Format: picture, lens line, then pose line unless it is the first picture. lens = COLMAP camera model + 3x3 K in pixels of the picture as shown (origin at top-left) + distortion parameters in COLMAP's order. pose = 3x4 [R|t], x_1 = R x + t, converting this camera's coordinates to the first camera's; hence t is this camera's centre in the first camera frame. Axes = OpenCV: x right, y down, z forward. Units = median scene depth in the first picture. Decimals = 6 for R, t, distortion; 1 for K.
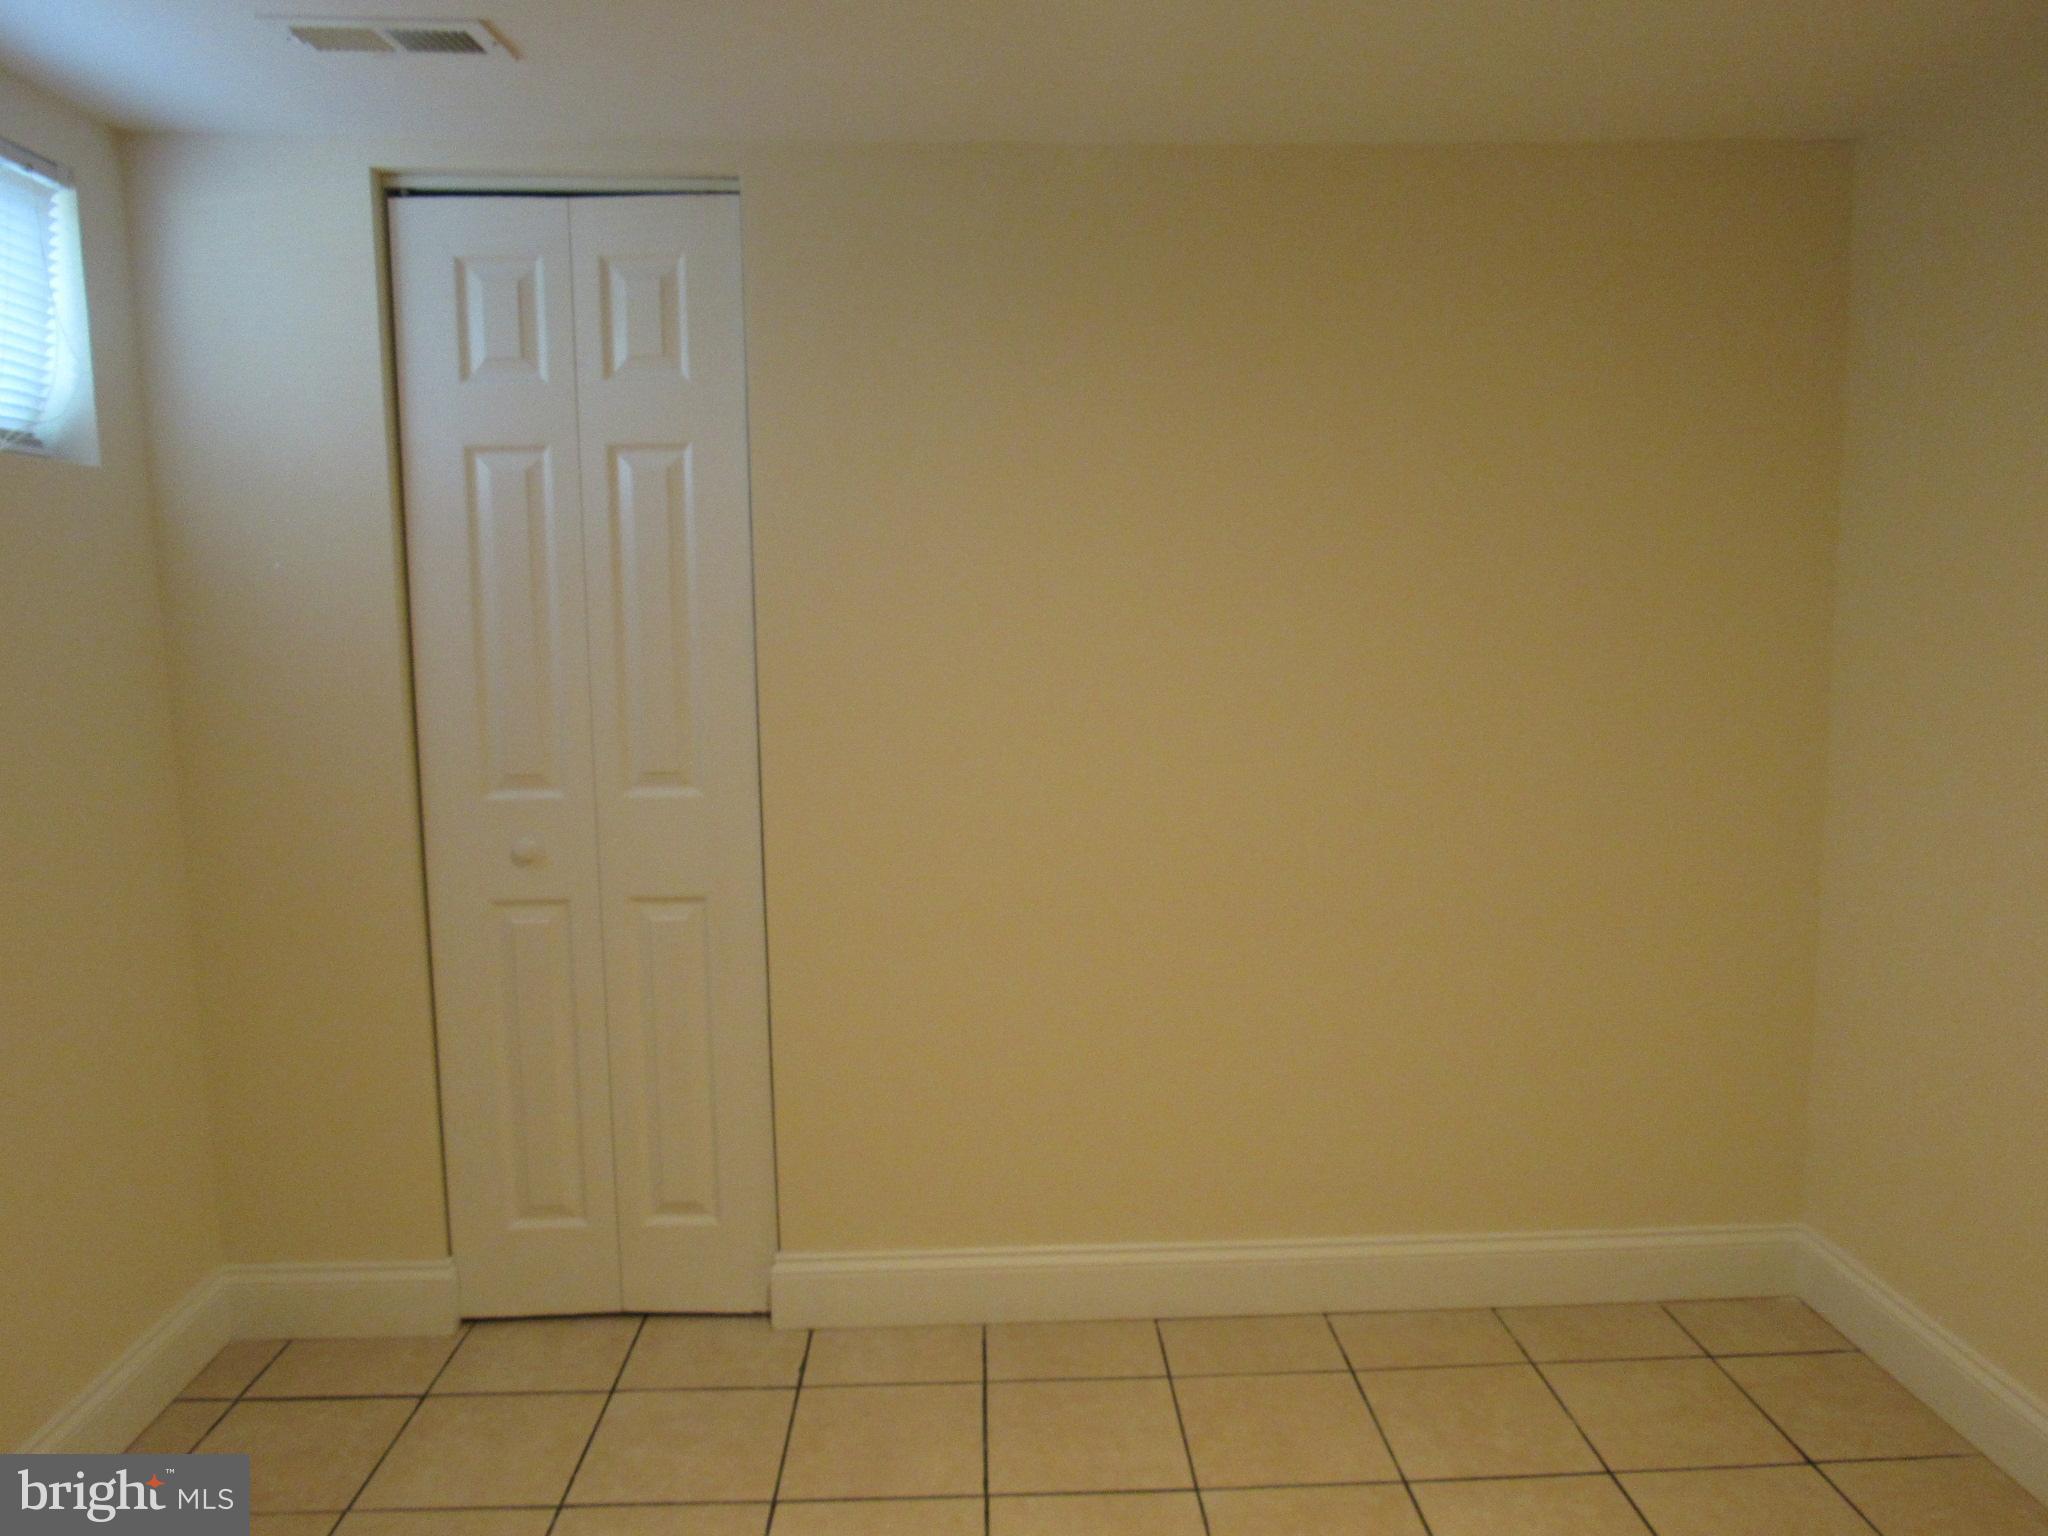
lens RADIAL K [[1468.0, 0, 1024.0], [0, 1468.0, 768.0], [0, 0, 1]] dist [-0.004997, -0.006252]
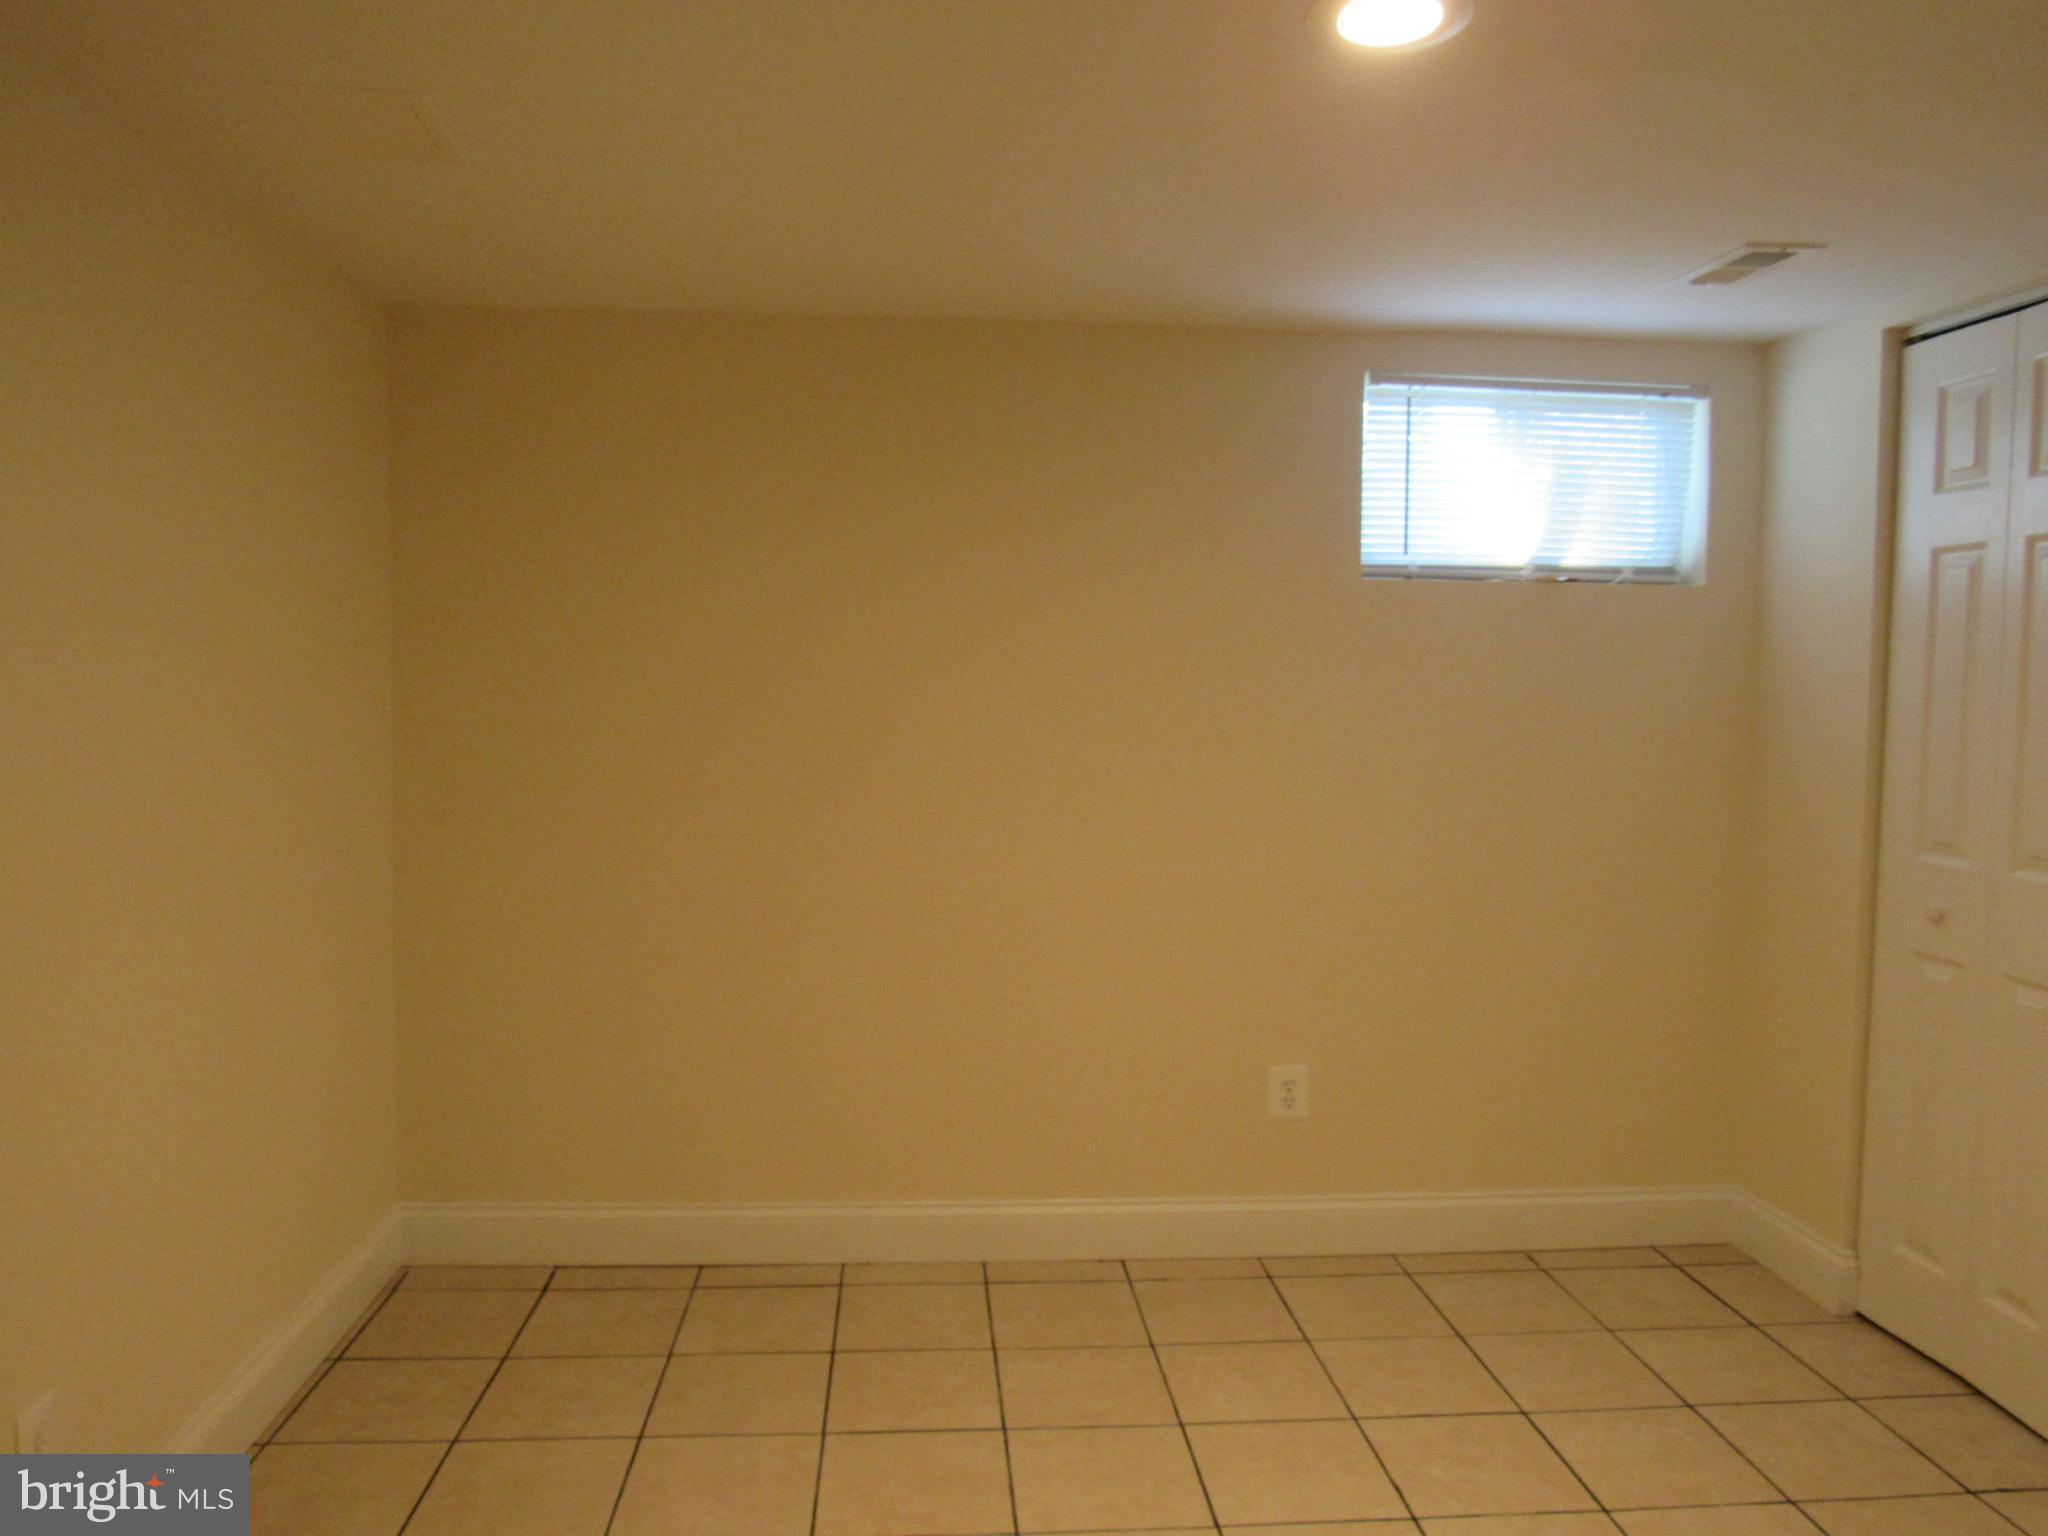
lens RADIAL K [[1468.0, 0, 1024.0], [0, 1468.0, 768.0], [0, 0, 1]] dist [-0.004997, -0.006252]
pose [[0.038656, 0.066957, -0.997007, 0.727964], [-0.133589, 0.989142, 0.061249, -0.025059], [0.990283, 0.130822, 0.047181, 0.265376]]
